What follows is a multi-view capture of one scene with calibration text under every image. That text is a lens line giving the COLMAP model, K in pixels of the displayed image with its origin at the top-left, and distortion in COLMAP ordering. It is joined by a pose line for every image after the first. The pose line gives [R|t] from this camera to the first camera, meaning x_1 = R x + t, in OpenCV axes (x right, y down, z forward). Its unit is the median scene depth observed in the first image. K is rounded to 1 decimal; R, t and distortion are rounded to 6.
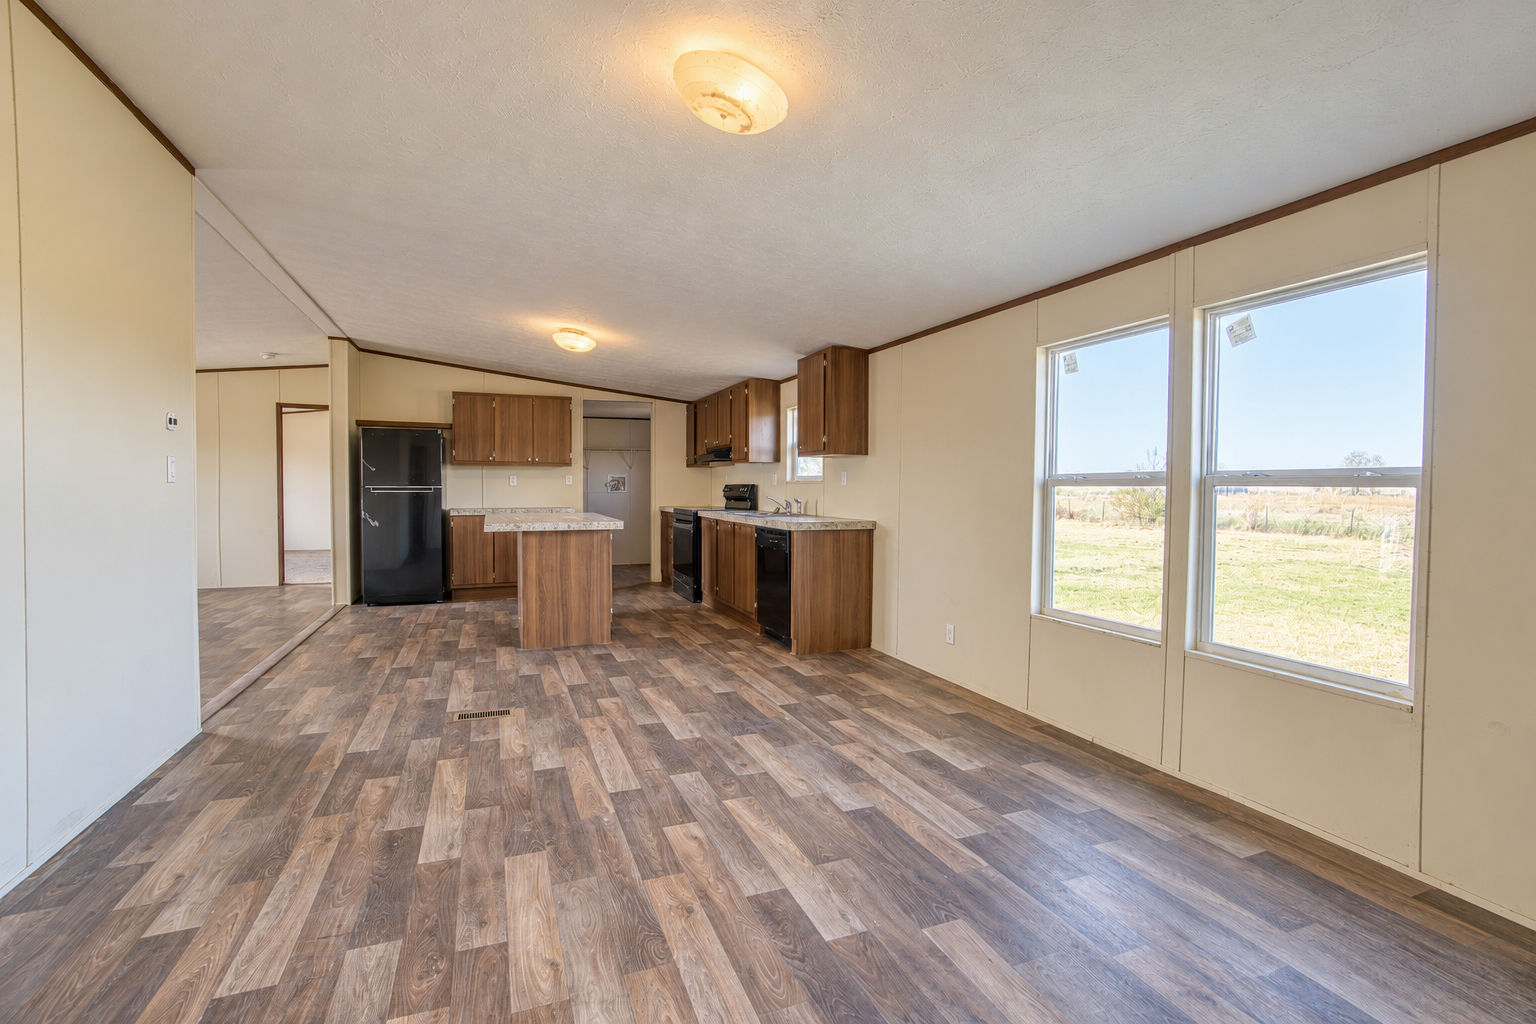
lens RADIAL K [[684.4, 0, 764.9], [0, 684.4, 499.0], [0, 0, 1]] dist [-0.052916, 0.012313]
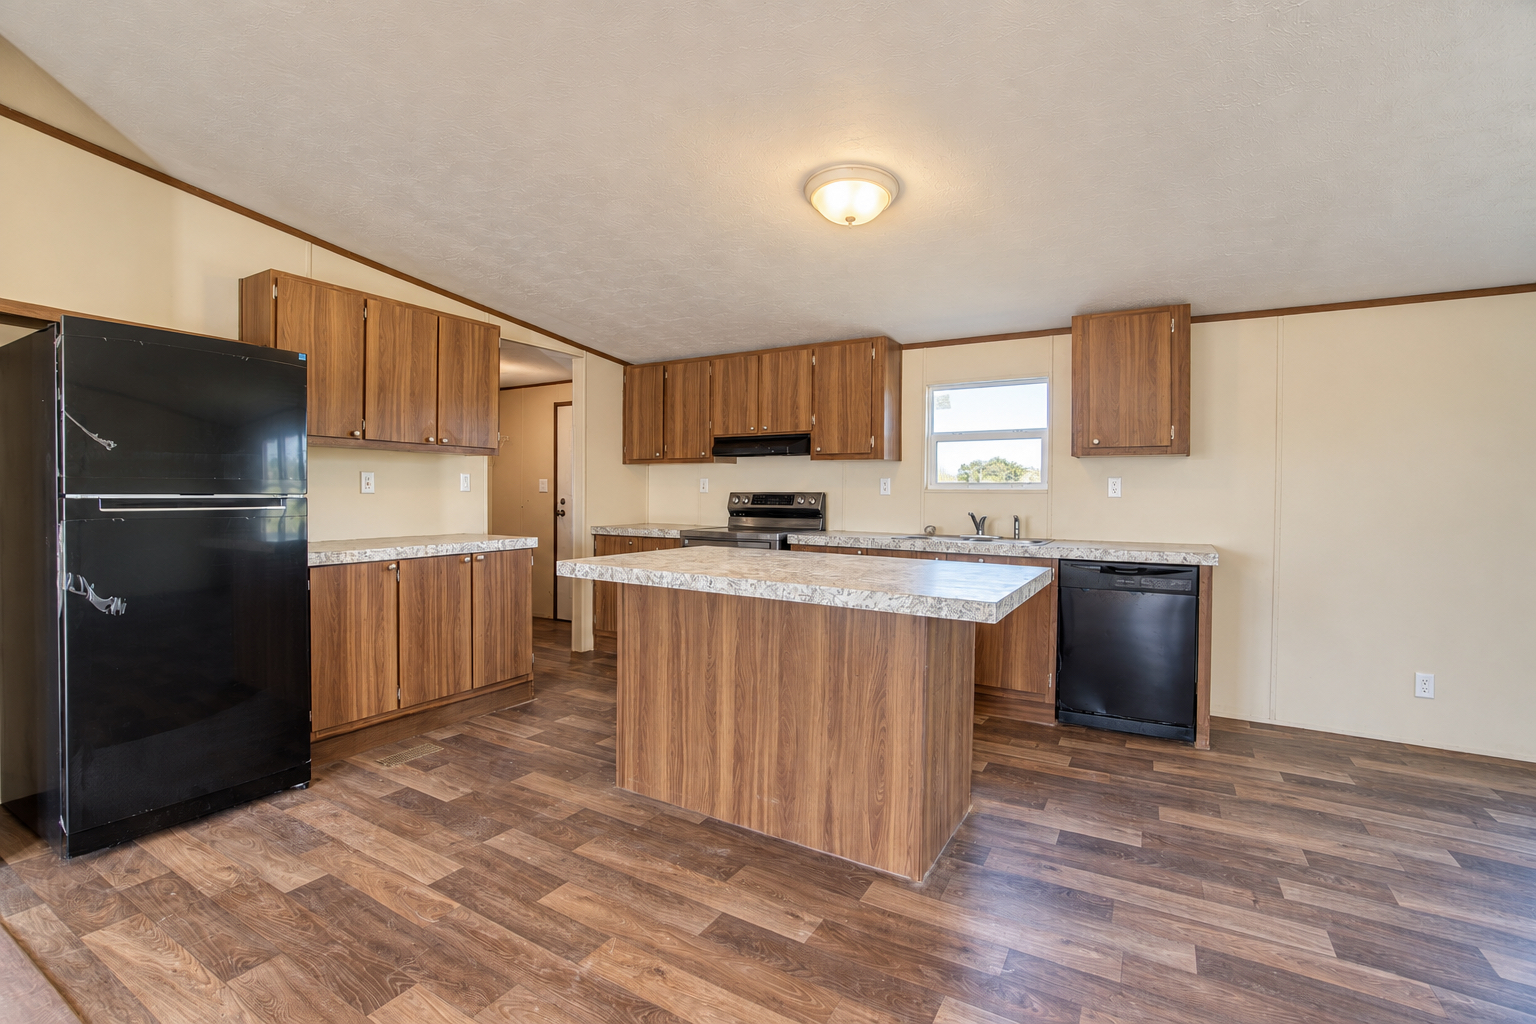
lens RADIAL K [[690.4, 0, 758.0], [0, 690.4, 505.4], [0, 0, 1]] dist [-0.052819, 0.015932]
pose [[0.797927, -0.007397, 0.602708, -0.494708], [0.006304, 0.999972, 0.003926, -0.012592], [-0.602721, 0.000667, 0.797952, 0.510522]]
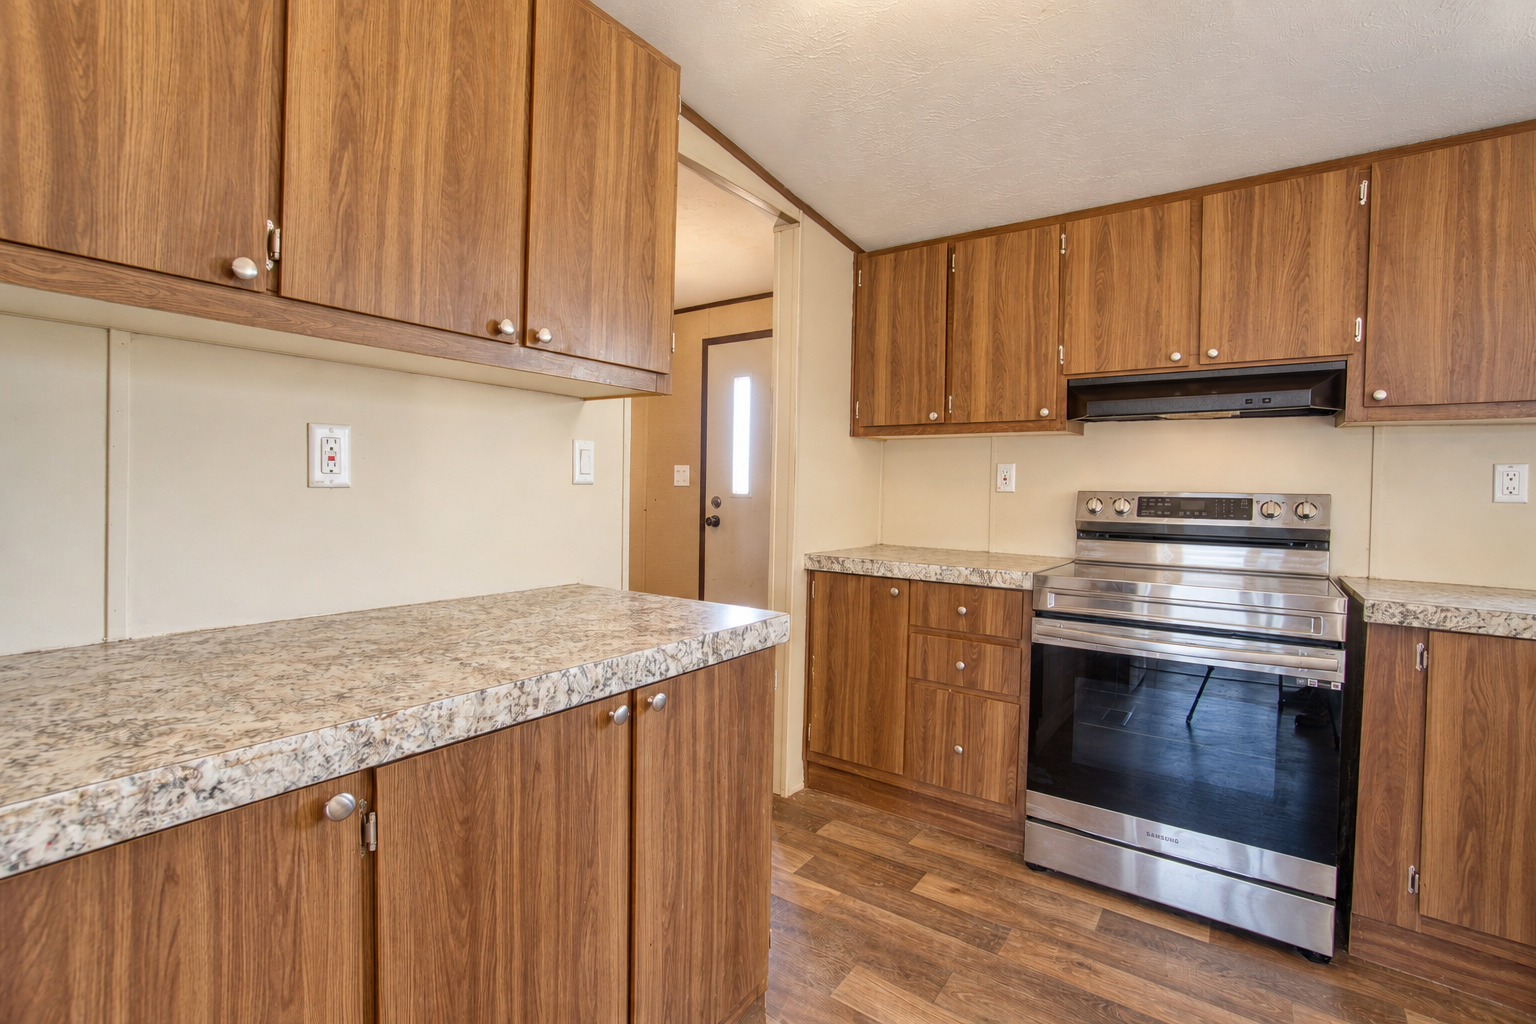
lens RADIAL K [[690.4, 0, 758.0], [0, 690.4, 505.4], [0, 0, 1]] dist [-0.052819, 0.015932]
pose [[0.851289, -0.001005, 0.524696, -0.414453], [-0.005529, 0.999925, 0.010887, -0.019235], [-0.524668, -0.012169, 0.851220, 0.902429]]
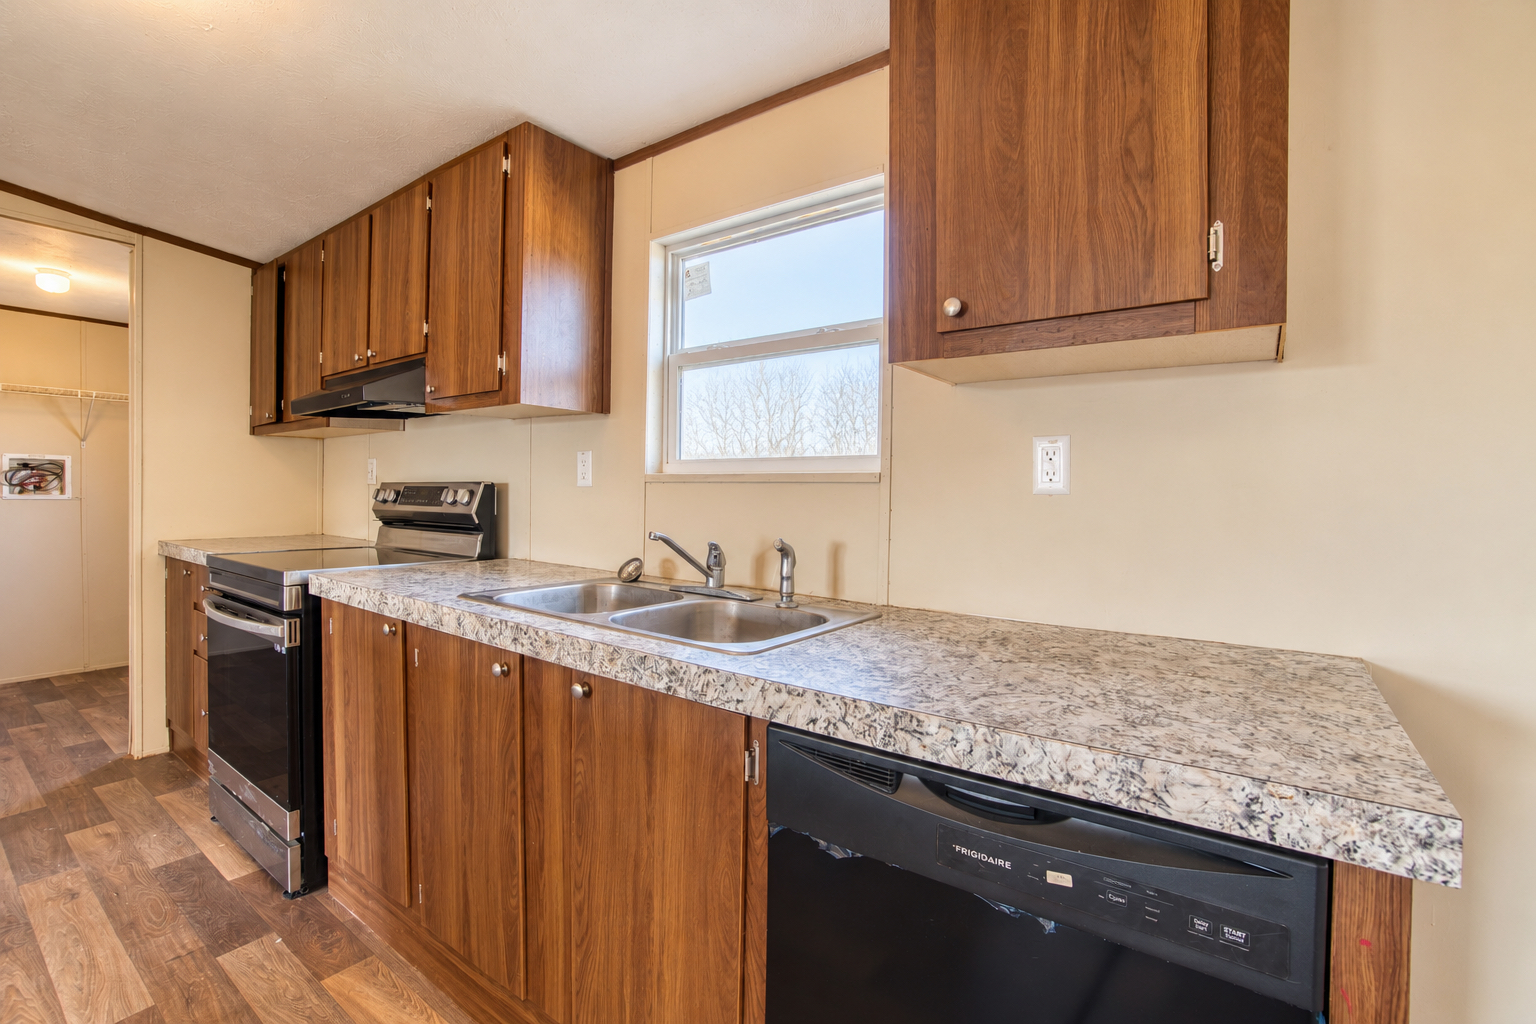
lens RADIAL K [[684.4, 0, 764.9], [0, 684.4, 499.0], [0, 0, 1]] dist [-0.052916, 0.012313]
pose [[0.849694, -0.000361, 0.527277, -0.082110], [0.000155, 1.000000, 0.000435, -0.013984], [-0.527277, -0.000287, 0.849694, 0.665151]]
